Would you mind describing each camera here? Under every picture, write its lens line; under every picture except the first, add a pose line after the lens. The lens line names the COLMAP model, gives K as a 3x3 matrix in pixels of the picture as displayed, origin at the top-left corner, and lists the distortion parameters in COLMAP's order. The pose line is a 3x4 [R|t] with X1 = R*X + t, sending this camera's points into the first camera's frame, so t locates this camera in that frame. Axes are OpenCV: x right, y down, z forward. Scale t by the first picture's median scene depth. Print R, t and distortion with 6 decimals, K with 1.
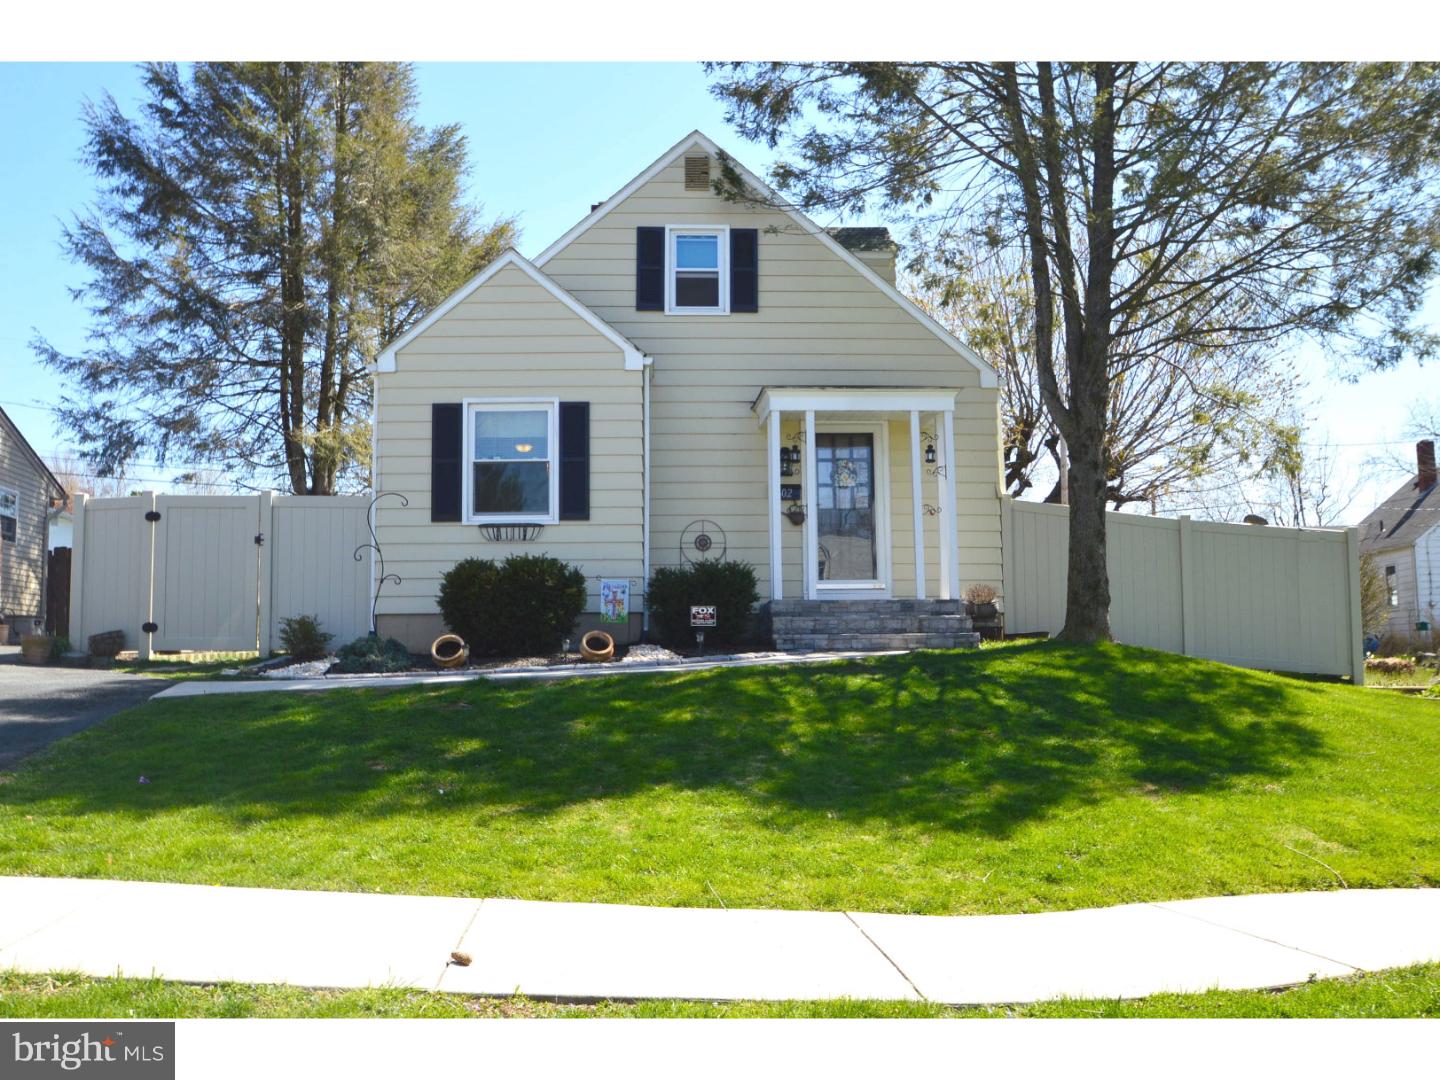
lens RADIAL K [[1183.5, 0, 680.3], [0, 1183.5, 545.5], [0, 0, 1]] dist [-0.037303, 0.002343]
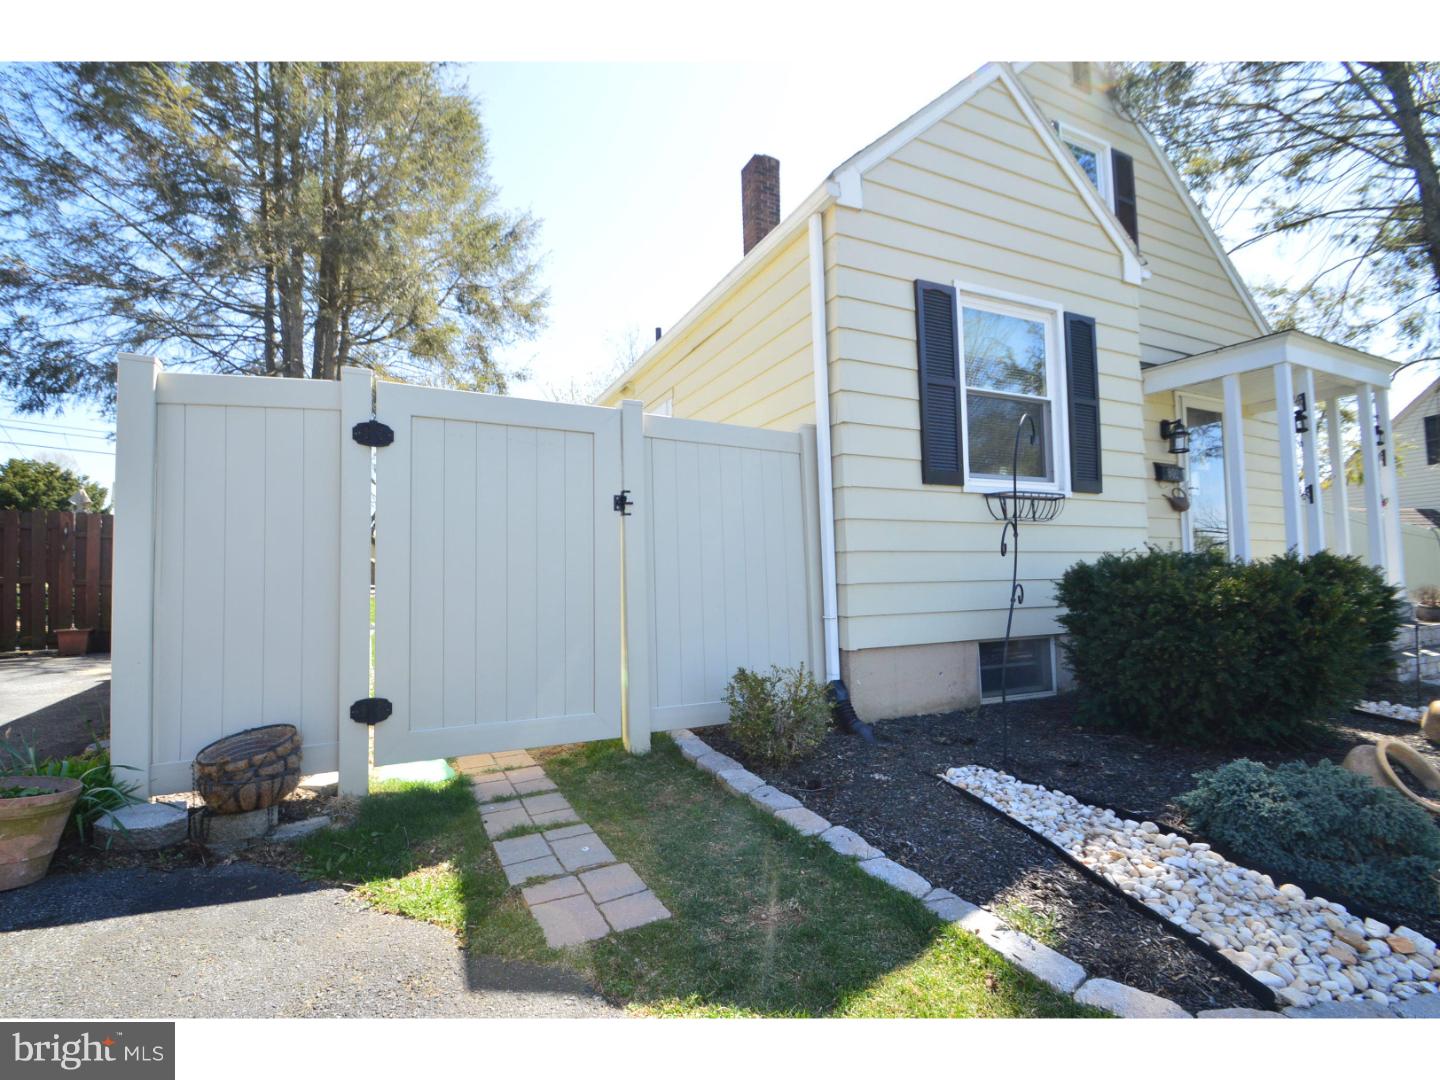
lens RADIAL K [[640.5, 0, 692.7], [0, 640.5, 553.7], [0, 0, 1]] dist [0.015278, -0.016370]
pose [[0.924726, 0.010976, 0.380474, -0.427804], [-0.028085, 0.998827, 0.039446, 0.004964], [-0.379595, -0.047162, 0.923950, 0.737080]]
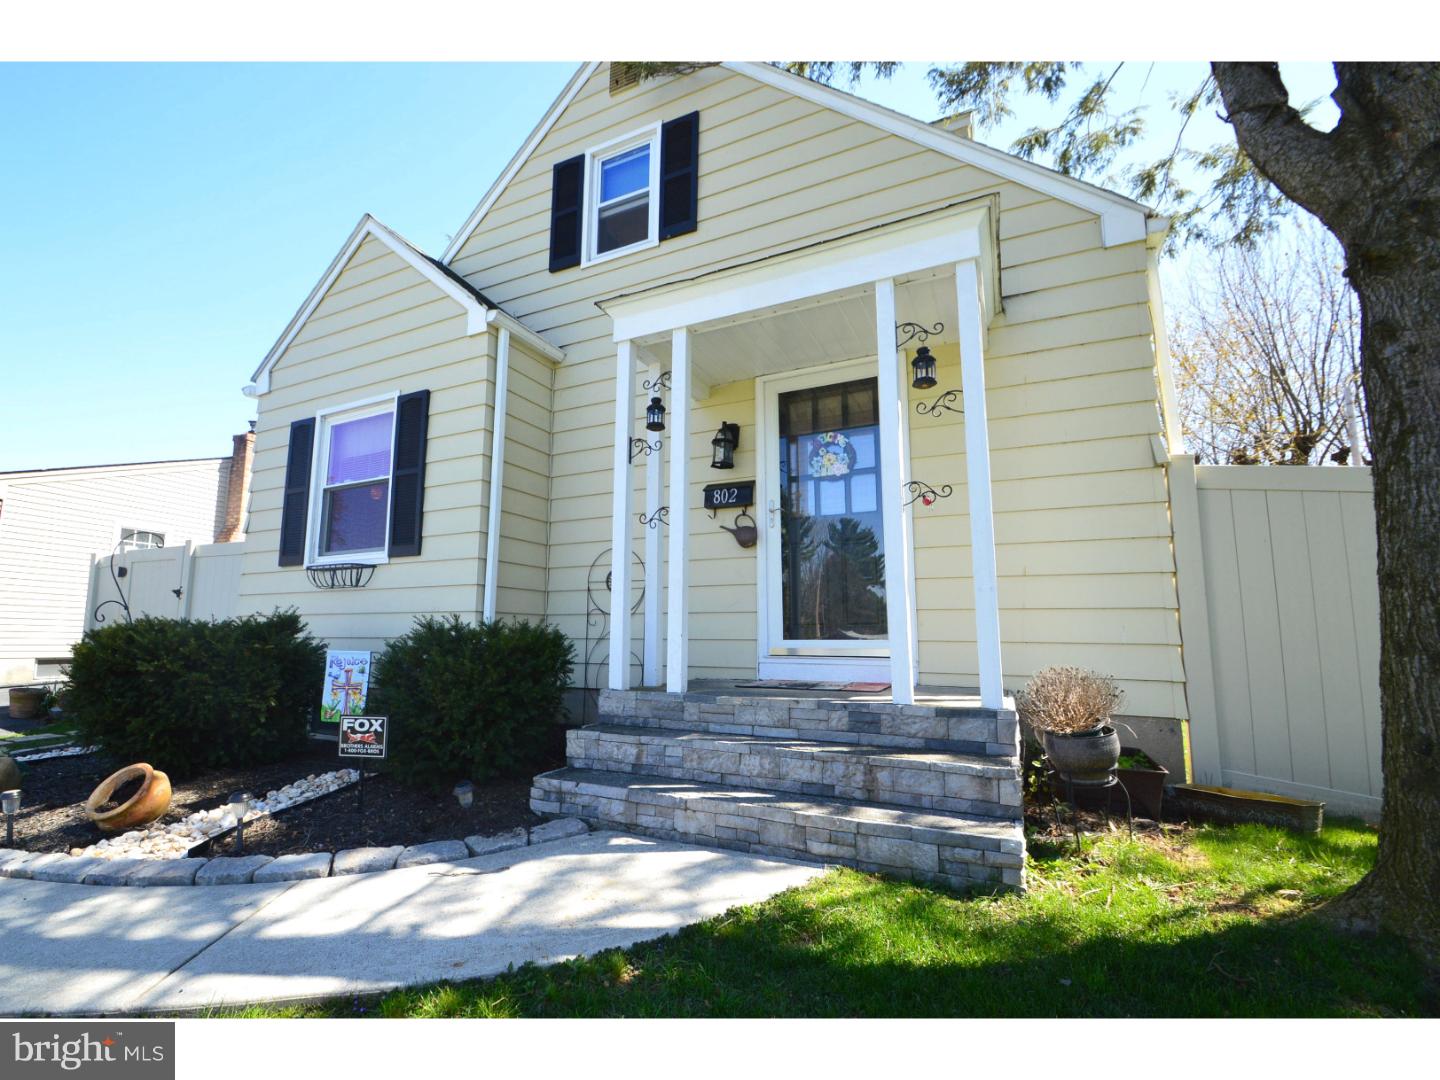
lens RADIAL K [[640.5, 0, 692.7], [0, 640.5, 553.7], [0, 0, 1]] dist [0.015278, -0.016370]
pose [[0.877666, -0.049091, -0.476752, 0.241879], [0.030638, 0.998453, -0.046409, 0.000016], [0.478292, 0.026125, 0.877812, 0.736112]]
